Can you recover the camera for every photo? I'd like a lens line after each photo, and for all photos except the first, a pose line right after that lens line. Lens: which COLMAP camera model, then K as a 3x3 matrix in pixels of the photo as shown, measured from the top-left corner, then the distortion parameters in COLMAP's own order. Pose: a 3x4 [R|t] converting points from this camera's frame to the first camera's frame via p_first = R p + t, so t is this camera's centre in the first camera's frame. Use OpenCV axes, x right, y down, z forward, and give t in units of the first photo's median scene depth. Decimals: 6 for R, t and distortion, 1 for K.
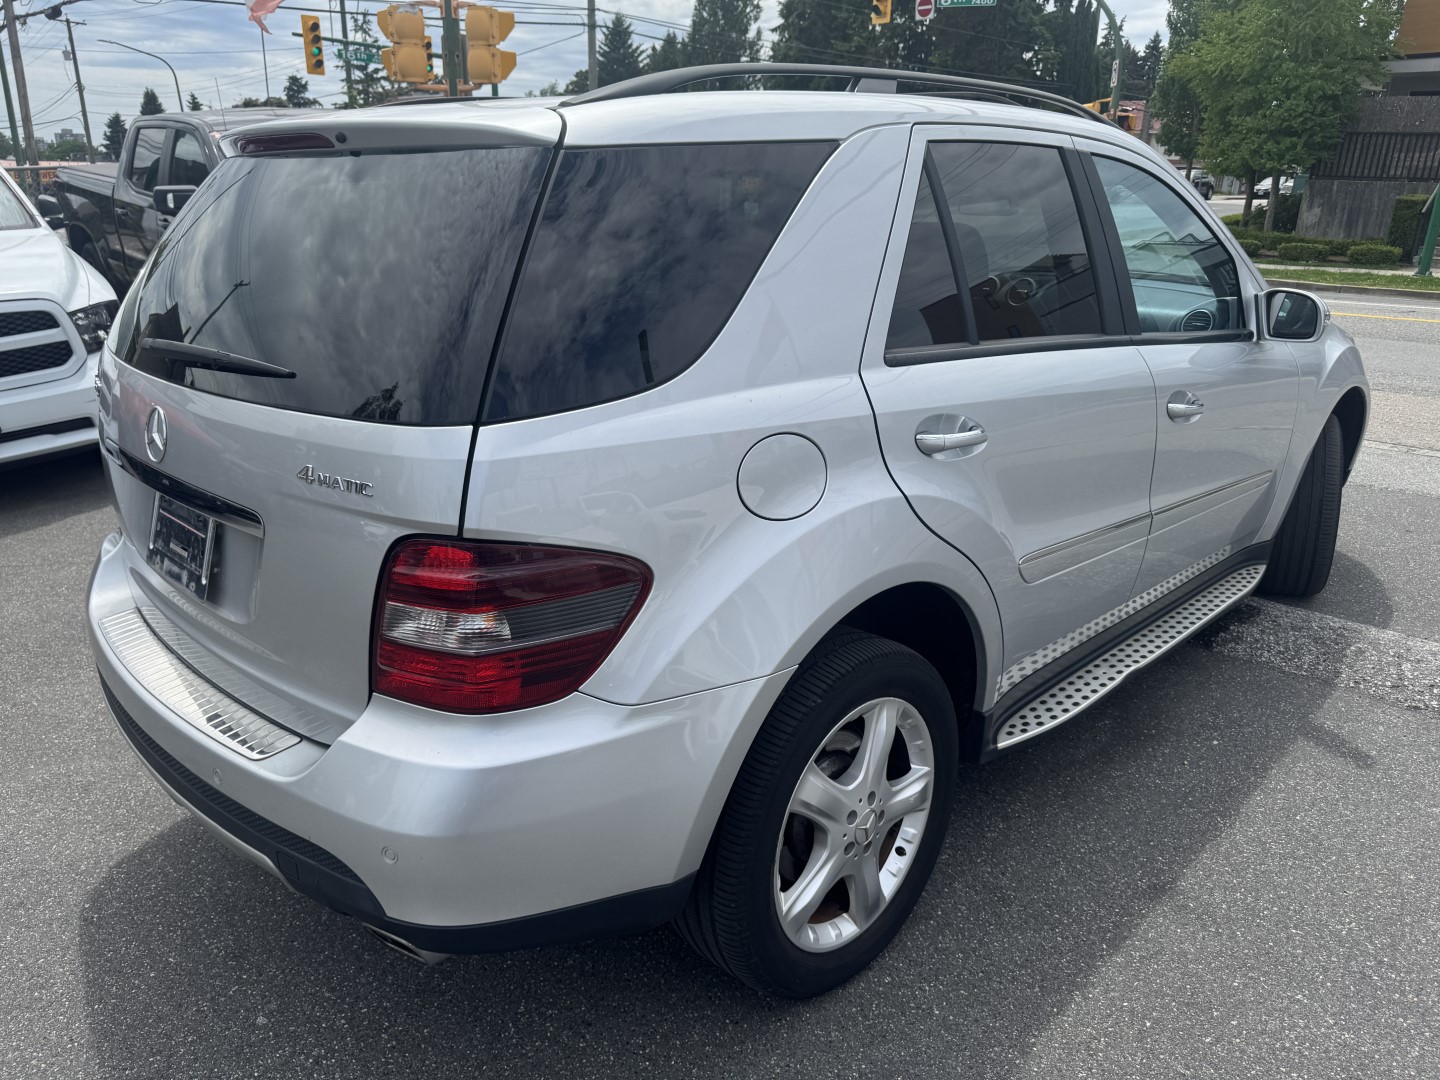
lens RADIAL K [[1031.8, 0, 720.0], [0, 1031.8, 540.0], [0, 0, 1]] dist [0.068449, -0.065263]
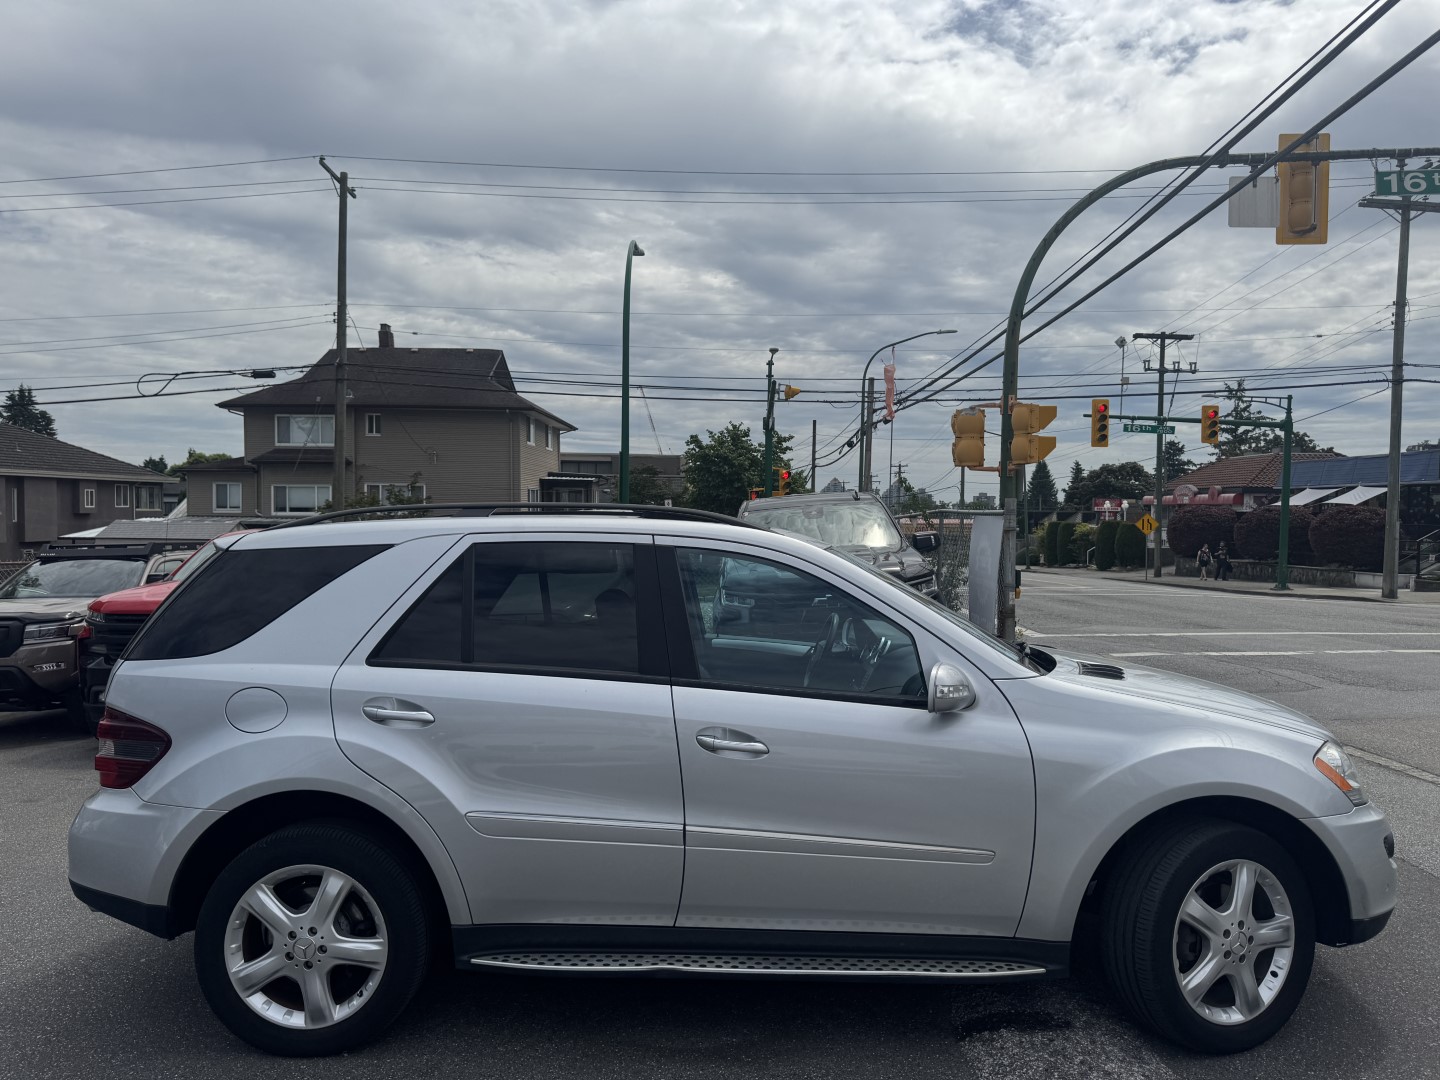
lens RADIAL K [[1031.8, 0, 720.0], [0, 1031.8, 540.0], [0, 0, 1]] dist [0.068449, -0.065263]
pose [[0.706521, 0.013363, -0.707566, 1.870727], [-0.236832, 0.946638, -0.218604, -0.129144], [0.666888, 0.322023, 0.671984, 0.149531]]
